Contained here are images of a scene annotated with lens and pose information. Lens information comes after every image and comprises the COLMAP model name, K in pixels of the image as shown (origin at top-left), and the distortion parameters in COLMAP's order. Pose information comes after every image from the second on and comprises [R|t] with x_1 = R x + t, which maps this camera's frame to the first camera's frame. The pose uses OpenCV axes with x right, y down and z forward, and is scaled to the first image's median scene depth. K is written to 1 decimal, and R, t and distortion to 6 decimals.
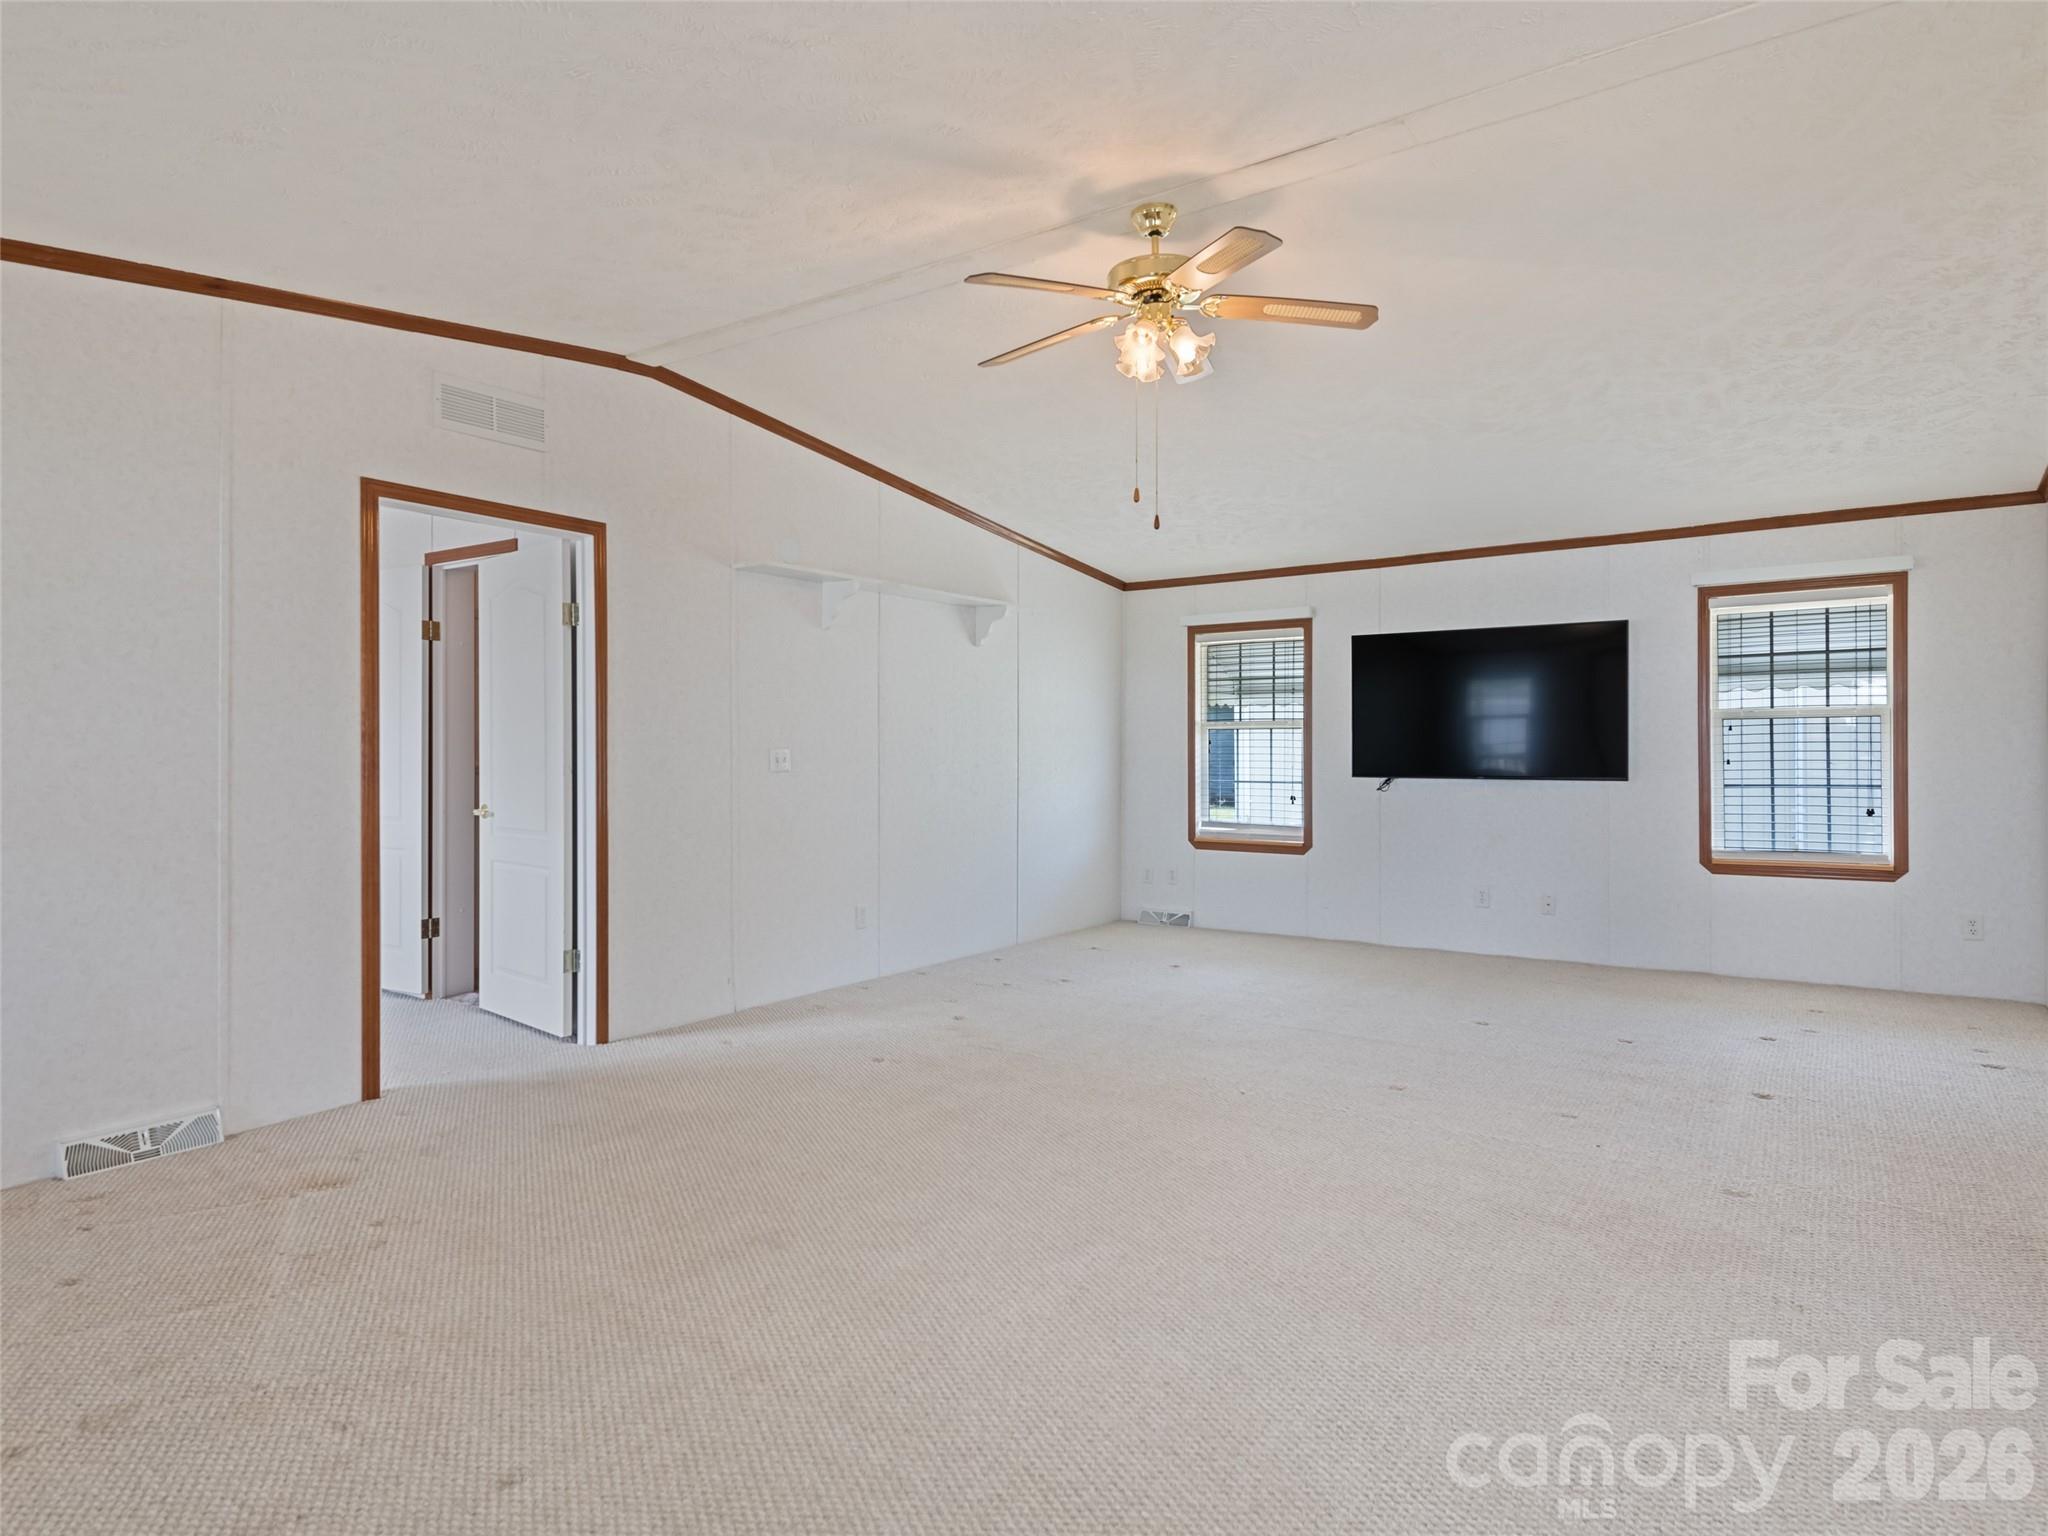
lens RADIAL K [[1175.1, 0, 1007.2], [0, 1175.1, 760.5], [0, 0, 1]] dist [0.020459, -0.002061]
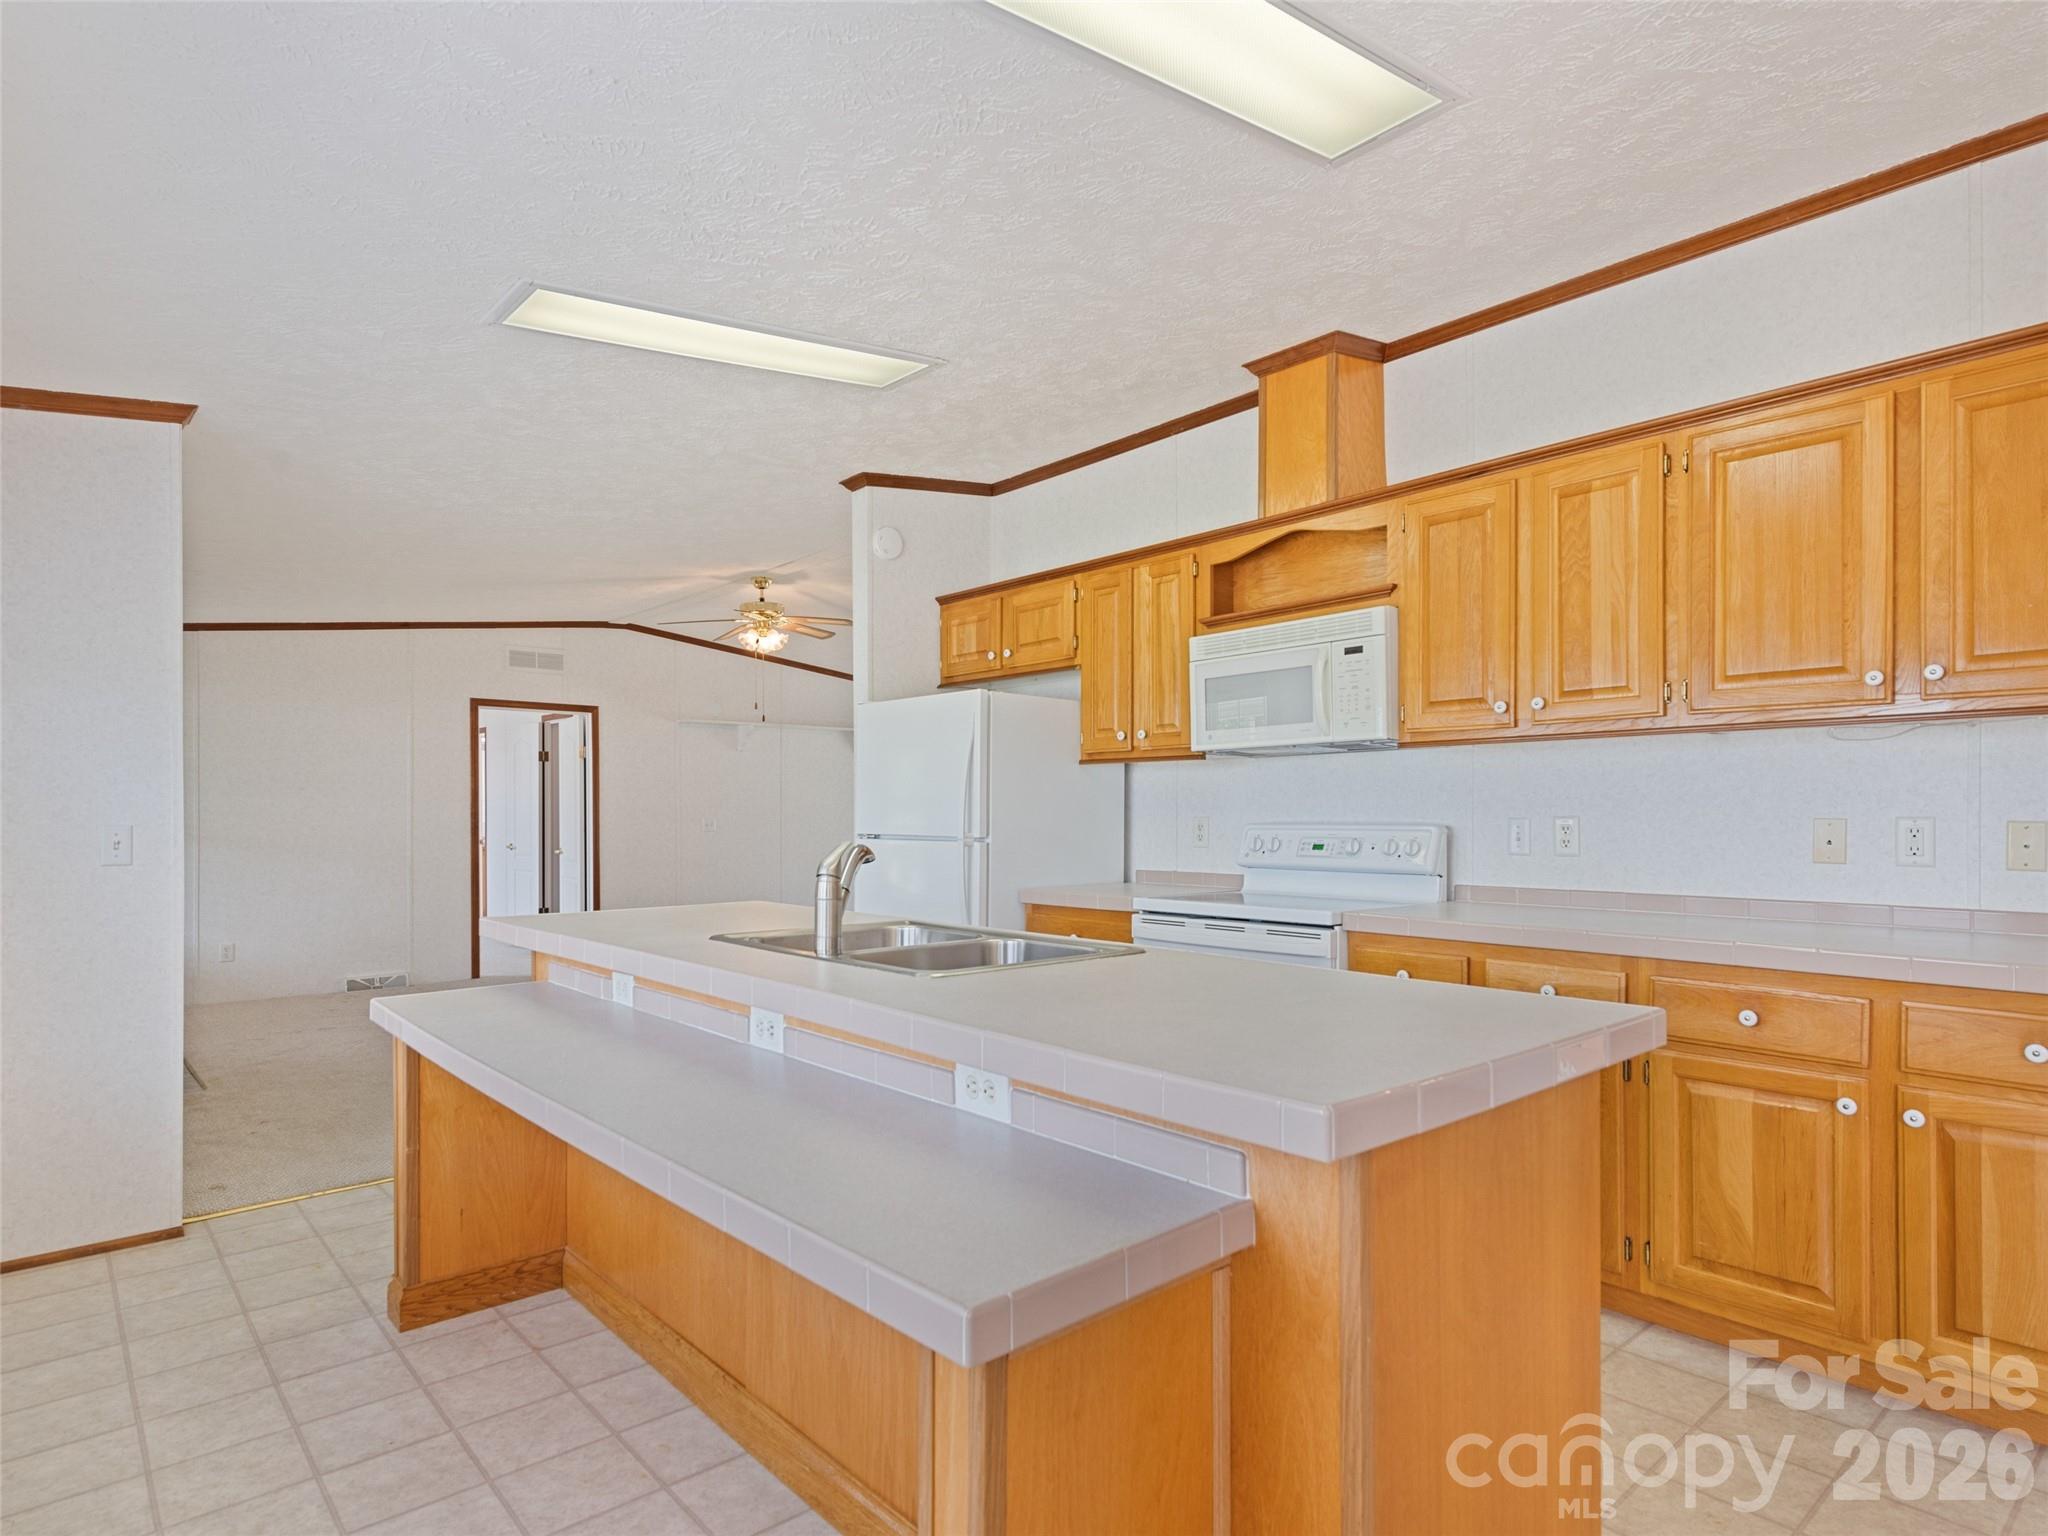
lens RADIAL K [[1113.3, 0, 1015.0], [0, 1113.3, 818.1], [0, 0, 1]] dist [0.007600, 0.002520]
pose [[0.972929, 0.000505, -0.231104, 0.862132], [-0.001016, 0.999997, -0.002089, -0.009449], [0.231103, 0.002267, 0.972927, -0.741002]]
